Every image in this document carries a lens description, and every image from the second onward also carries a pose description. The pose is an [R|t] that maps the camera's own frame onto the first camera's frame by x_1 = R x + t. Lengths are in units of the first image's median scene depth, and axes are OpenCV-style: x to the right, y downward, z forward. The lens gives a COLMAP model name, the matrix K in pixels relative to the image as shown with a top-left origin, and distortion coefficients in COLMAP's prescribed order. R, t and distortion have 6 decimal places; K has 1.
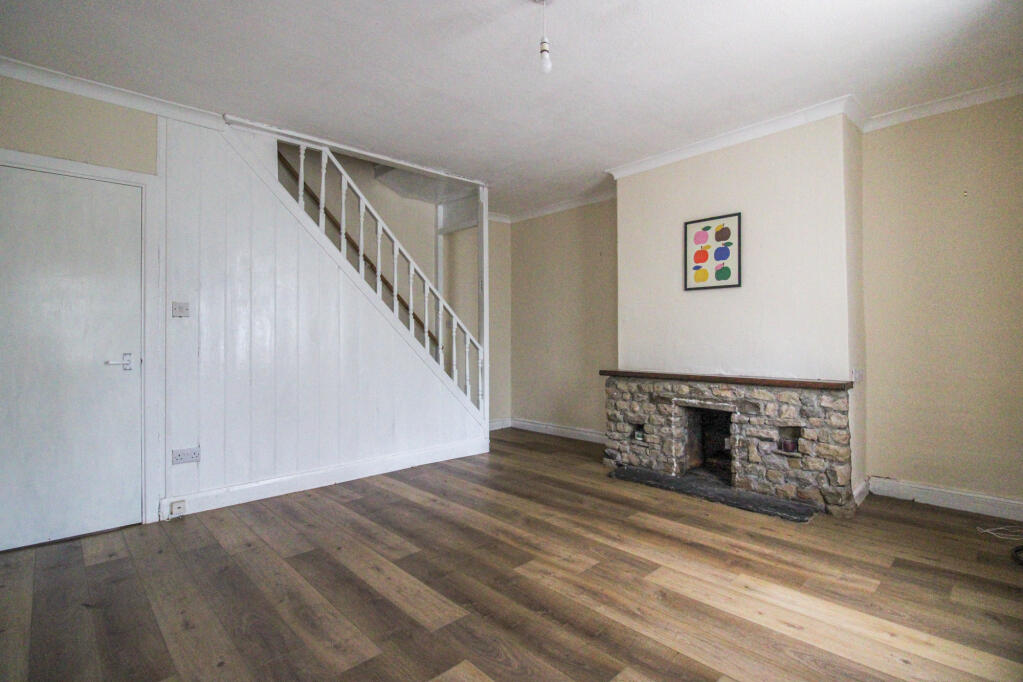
lens RADIAL K [[494.1, 0, 546.8], [0, 494.1, 334.5], [0, 0, 1]] dist [-0.000748, -0.000047]
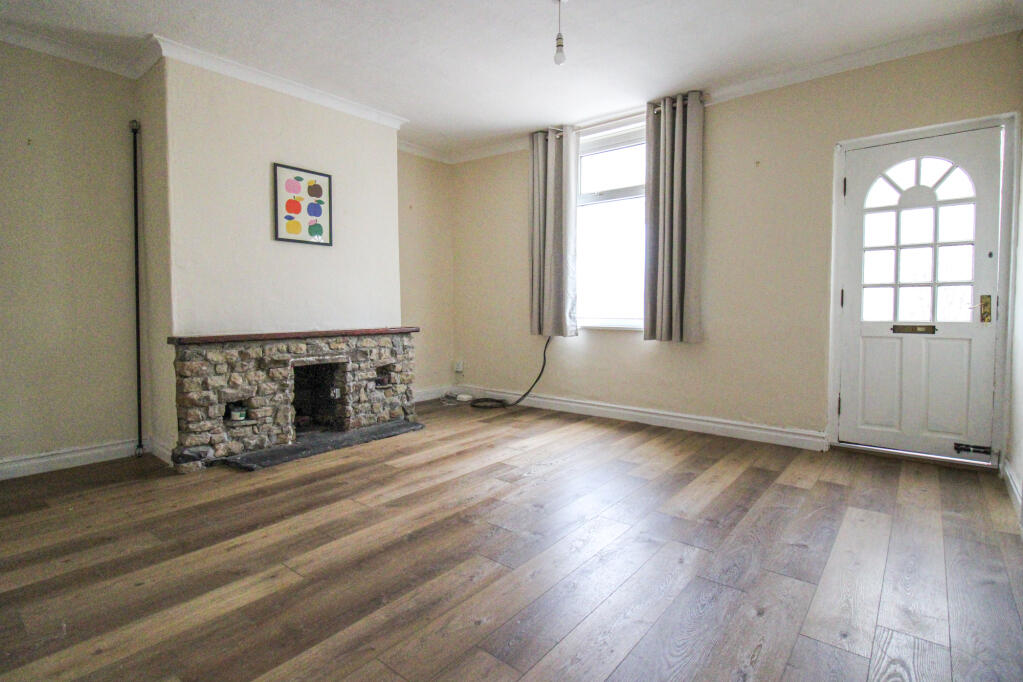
lens RADIAL K [[505.8, 0, 510.1], [0, 505.8, 323.3], [0, 0, 1]] dist [-0.001100, -0.000171]
pose [[-0.097734, -0.034673, 0.994608, -0.735964], [-0.009107, 0.999382, 0.033944, 0.029392], [-0.995171, -0.005740, -0.097989, 0.724402]]
